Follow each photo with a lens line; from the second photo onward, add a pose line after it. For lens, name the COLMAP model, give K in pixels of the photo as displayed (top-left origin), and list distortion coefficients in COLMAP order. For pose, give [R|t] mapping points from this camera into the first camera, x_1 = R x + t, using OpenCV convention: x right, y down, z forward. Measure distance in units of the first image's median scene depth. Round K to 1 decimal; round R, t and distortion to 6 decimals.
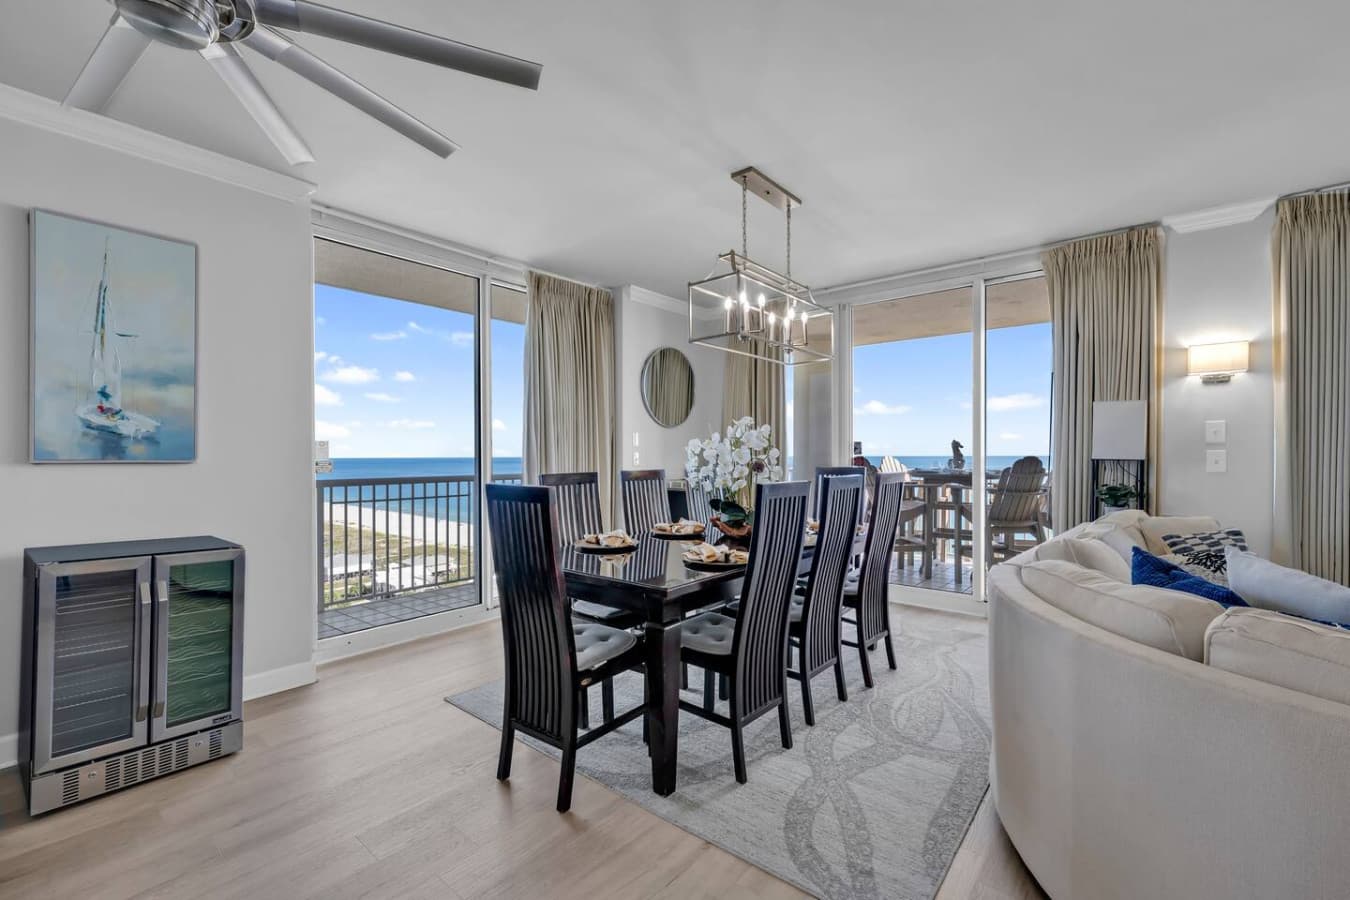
lens RADIAL K [[575.7, 0, 676.1], [0, 575.7, 455.6], [0, 0, 1]] dist [0.000817, -0.000221]
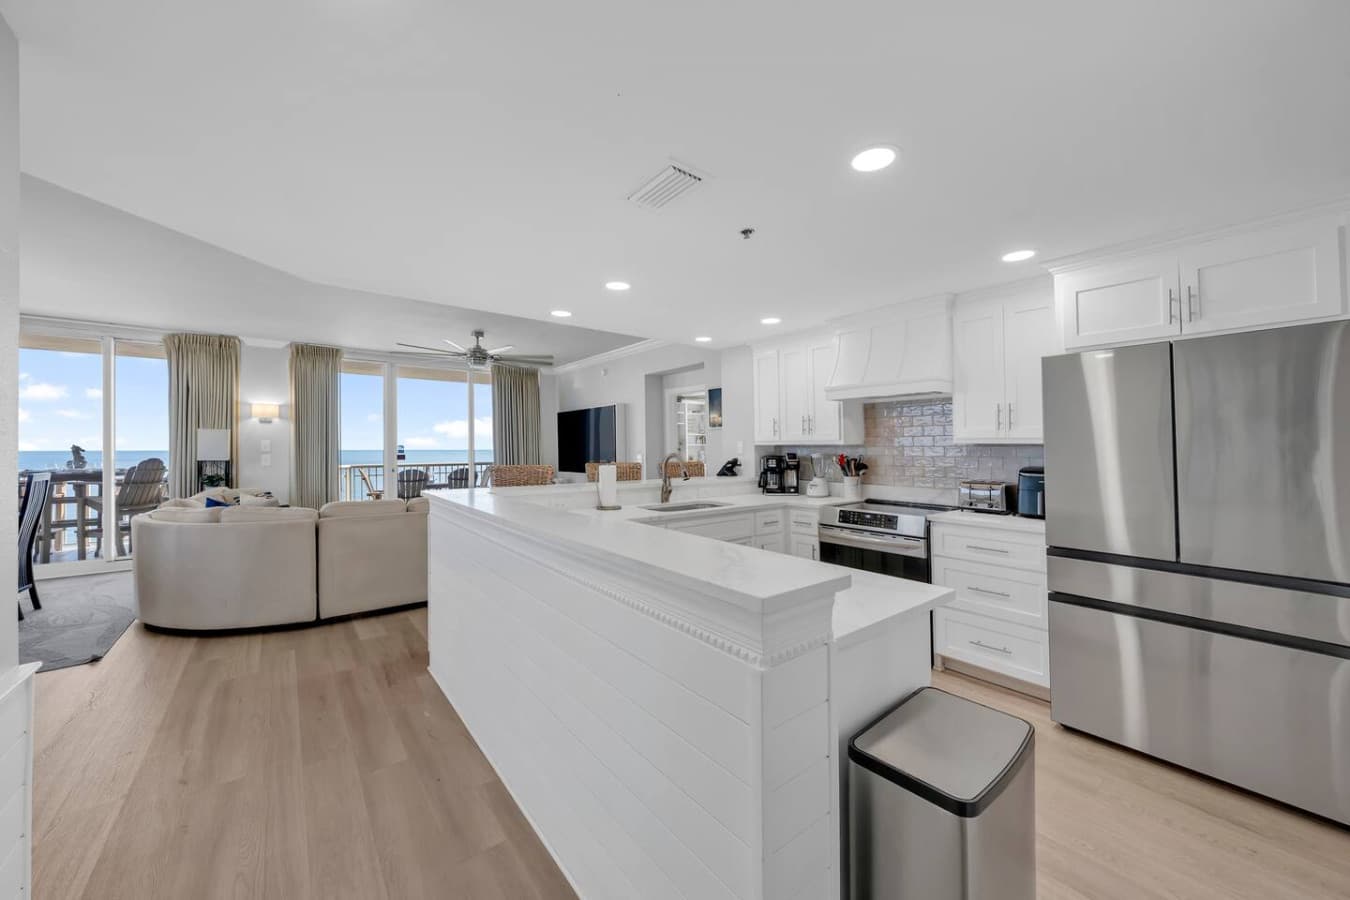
lens RADIAL K [[496.2, 0, 675.7], [0, 496.2, 447.9], [0, 0, 1]] dist [0.000233, 0.000073]
pose [[0.203423, 0.001620, 0.979090, -0.471095], [0.004159, 0.999988, -0.002519, -0.022636], [-0.979082, 0.004584, 0.203414, -0.748253]]
